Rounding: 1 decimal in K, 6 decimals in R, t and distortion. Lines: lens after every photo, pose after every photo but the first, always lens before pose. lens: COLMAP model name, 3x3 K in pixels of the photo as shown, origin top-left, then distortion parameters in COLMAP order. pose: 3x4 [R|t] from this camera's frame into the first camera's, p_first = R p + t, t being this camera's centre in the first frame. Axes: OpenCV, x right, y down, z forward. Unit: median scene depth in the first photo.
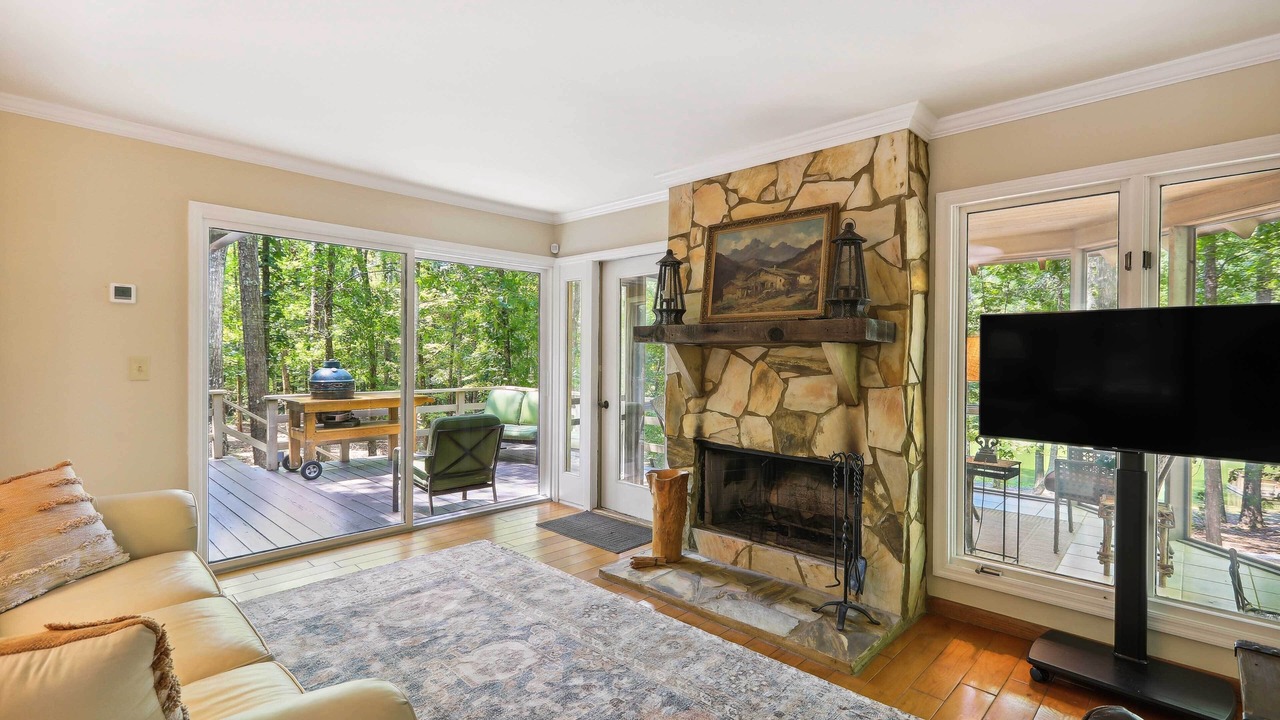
lens RADIAL K [[579.1, 0, 640.2], [0, 579.1, 360.9], [0, 0, 1]] dist [-0.001370, -0.000092]
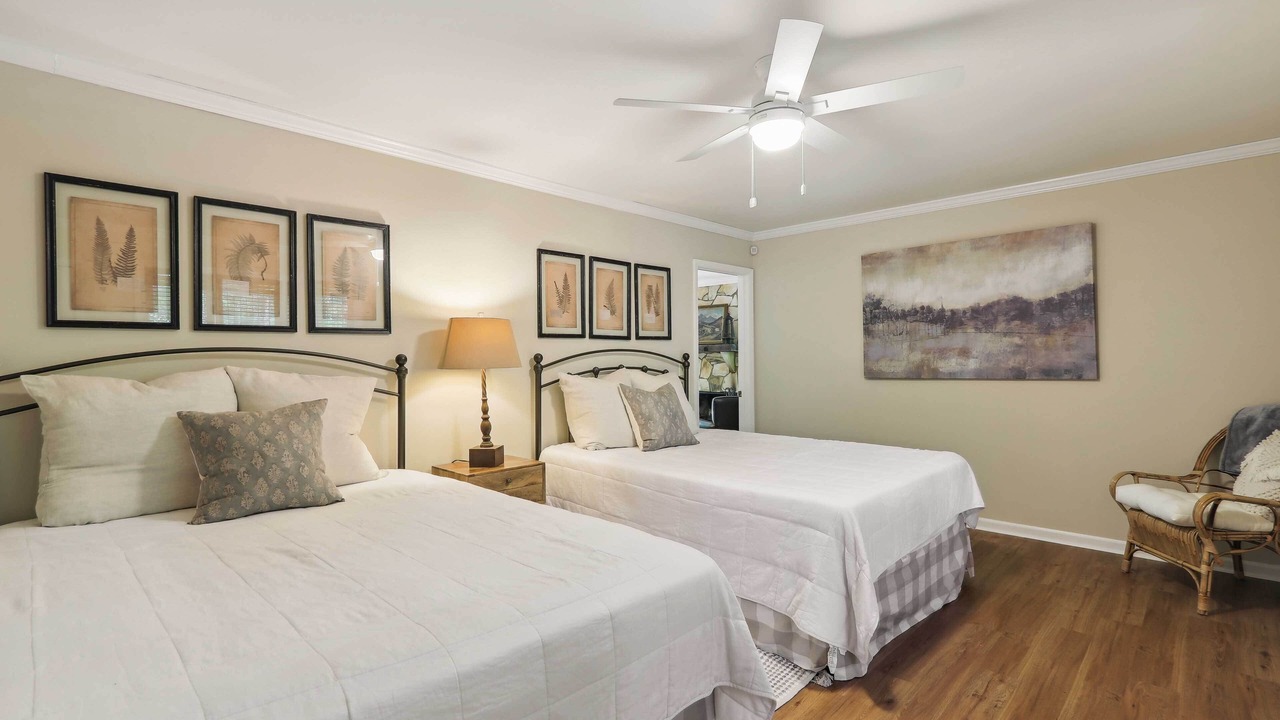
lens RADIAL K [[579.1, 0, 636.1], [0, 579.1, 357.8], [0, 0, 1]] dist [-0.001370, -0.000092]
pose [[0.999782, -0.017946, -0.010709, -0.090208], [0.017881, 0.999821, -0.006125, 0.009338], [0.010817, 0.005932, 0.999924, -1.866546]]
